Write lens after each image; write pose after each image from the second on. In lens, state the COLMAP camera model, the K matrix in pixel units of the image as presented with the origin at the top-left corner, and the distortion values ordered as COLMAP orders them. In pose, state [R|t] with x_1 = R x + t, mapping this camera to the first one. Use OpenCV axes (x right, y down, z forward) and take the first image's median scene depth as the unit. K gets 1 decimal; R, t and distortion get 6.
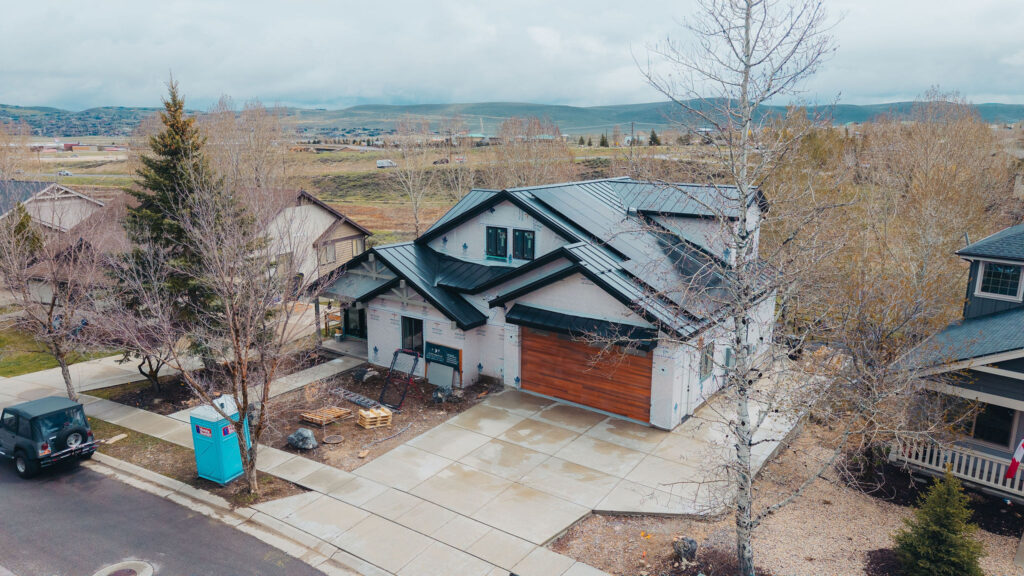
lens RADIAL K [[694.4, 0, 512.0], [0, 694.4, 288.0], [0, 0, 1]] dist [0.024940, -0.000445]
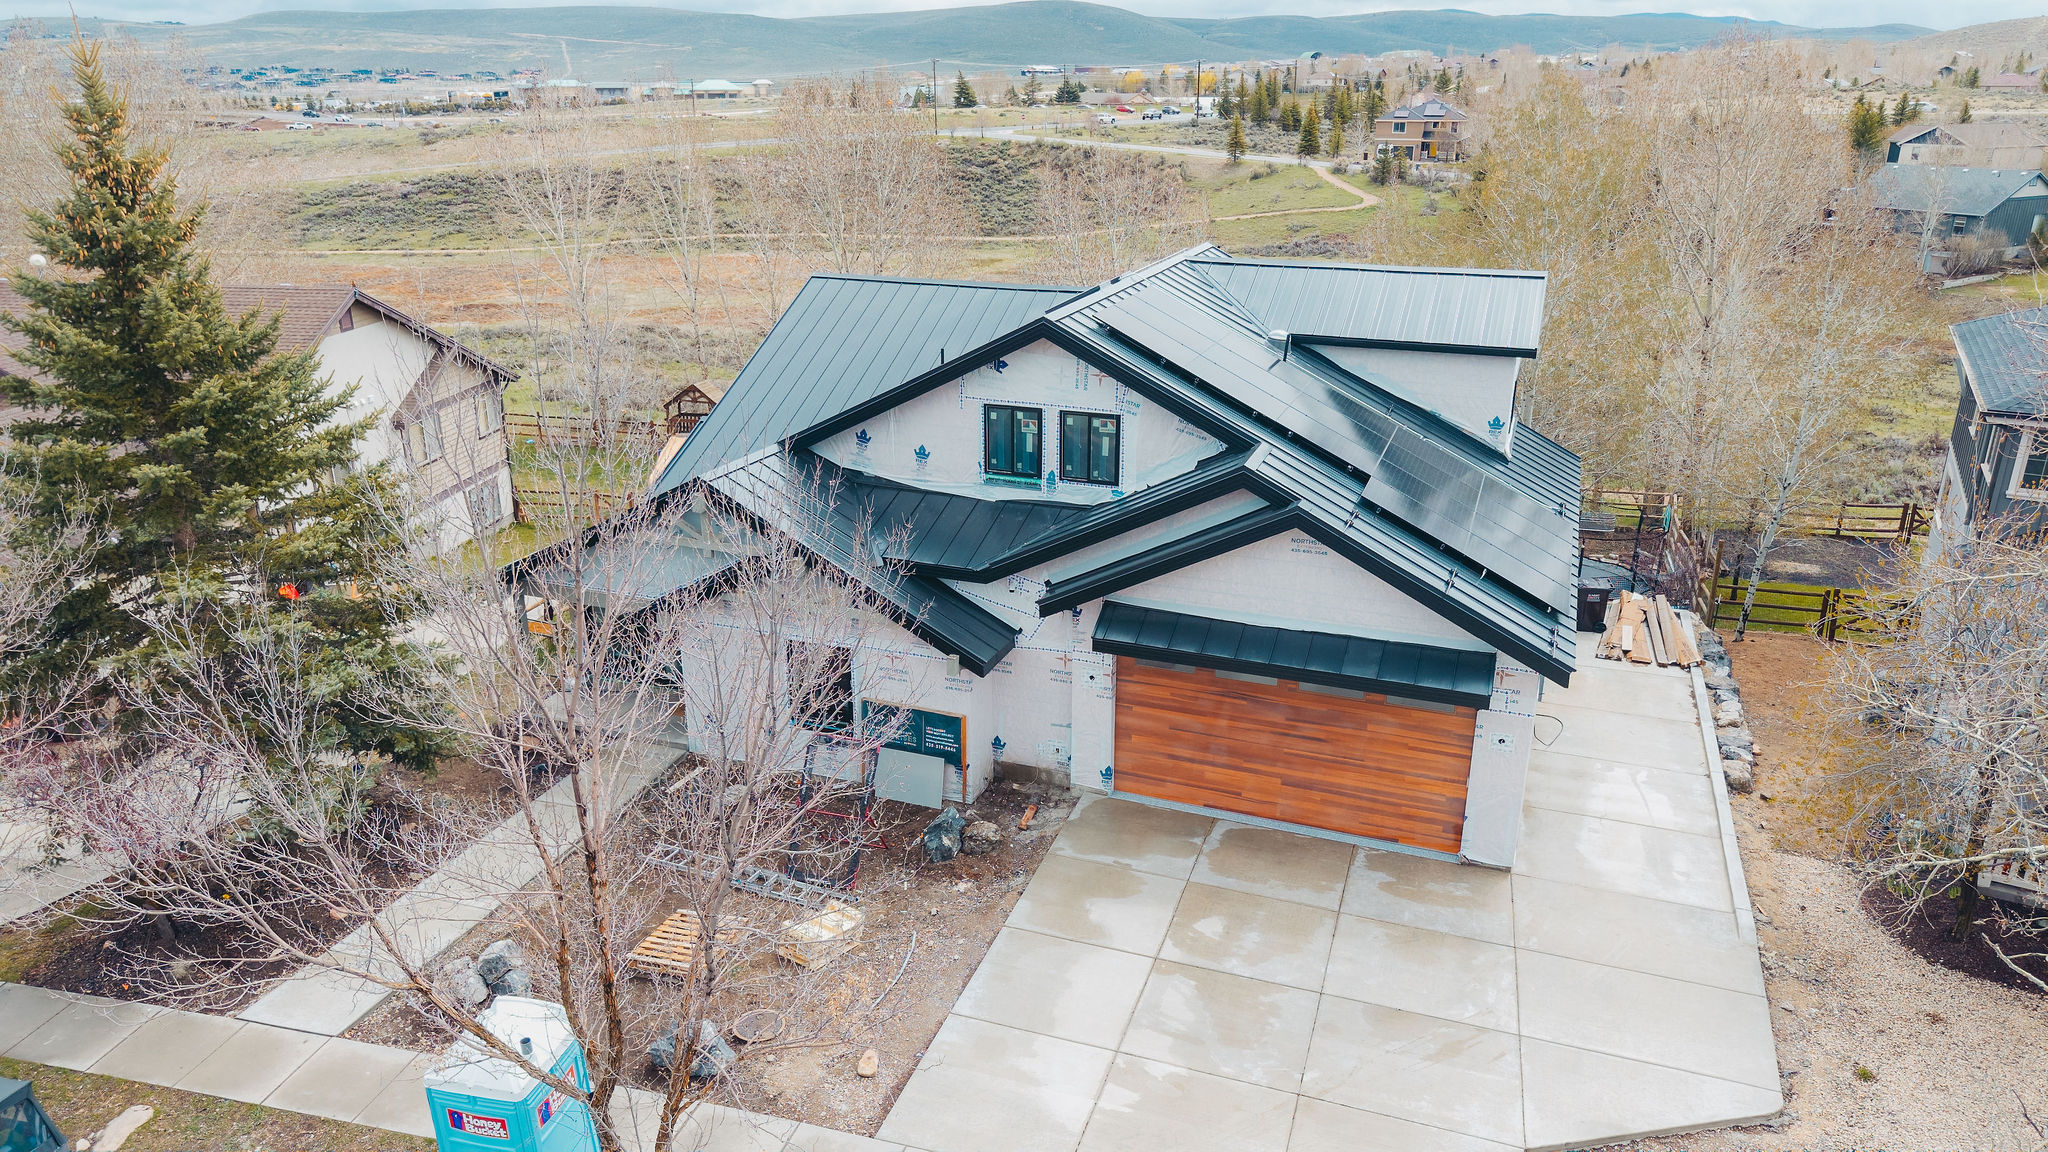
lens RADIAL K [[1388.4, 0, 1024.0], [0, 1388.4, 576.0], [0, 0, 1]] dist [0.014986, -0.000392]
pose [[0.966160, -0.094694, 0.239932, -0.232411], [0.063440, 0.988839, 0.134803, -0.103595], [-0.250019, -0.115020, 0.961385, 0.213574]]
